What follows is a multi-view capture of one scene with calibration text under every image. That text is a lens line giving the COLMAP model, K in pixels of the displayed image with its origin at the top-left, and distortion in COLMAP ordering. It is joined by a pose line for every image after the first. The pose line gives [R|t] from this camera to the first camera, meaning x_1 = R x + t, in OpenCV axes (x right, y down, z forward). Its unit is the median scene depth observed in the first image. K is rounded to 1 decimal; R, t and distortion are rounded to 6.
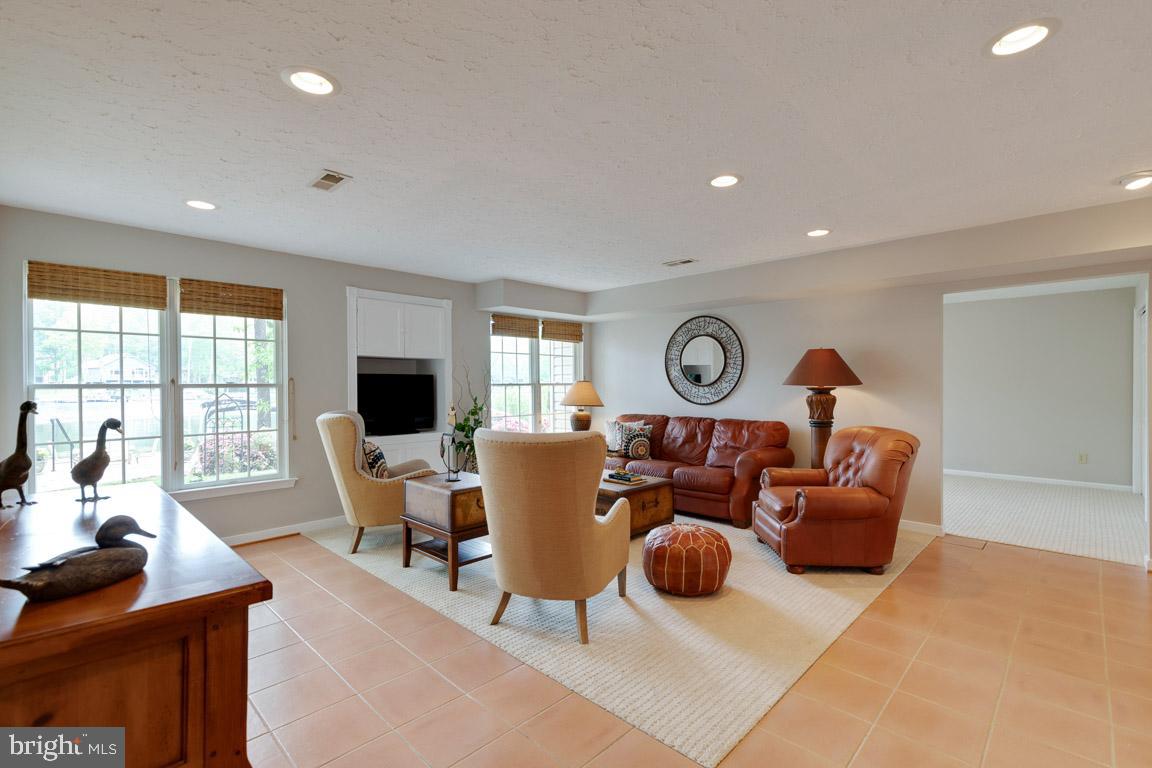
lens RADIAL K [[525.1, 0, 572.3], [0, 525.1, 383.8], [0, 0, 1]] dist [0.016300, -0.001035]
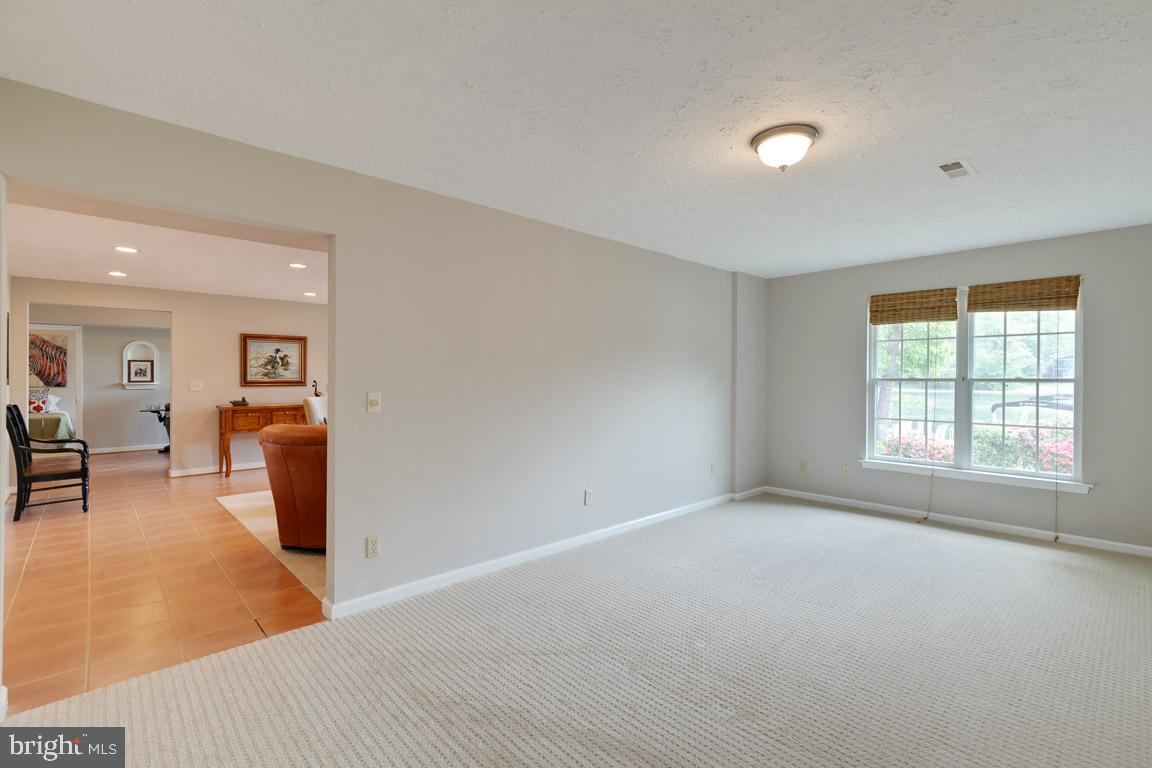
lens RADIAL K [[525.1, 0, 574.4], [0, 525.1, 385.1], [0, 0, 1]] dist [0.016300, -0.001035]
pose [[-0.094167, 0.011821, -0.995486, 1.055463], [-0.016996, 0.999765, 0.013480, 0.001237], [0.995411, 0.018188, -0.093944, 1.110031]]
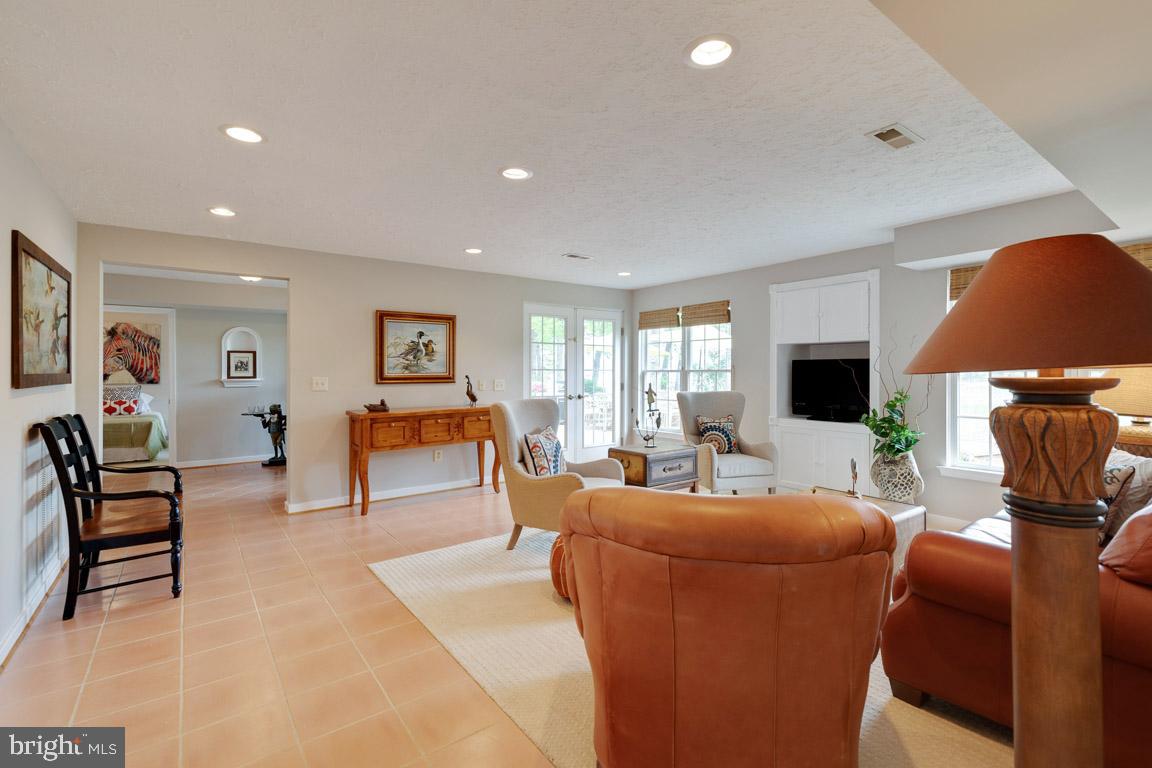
lens RADIAL K [[525.1, 0, 576.5], [0, 525.1, 373.2], [0, 0, 1]] dist [0.016300, -0.001035]
pose [[-0.195296, 0.003760, -0.980737, 0.812101], [-0.011209, 0.999919, 0.006066, 0.005160], [0.980680, 0.012178, -0.195238, 0.843100]]
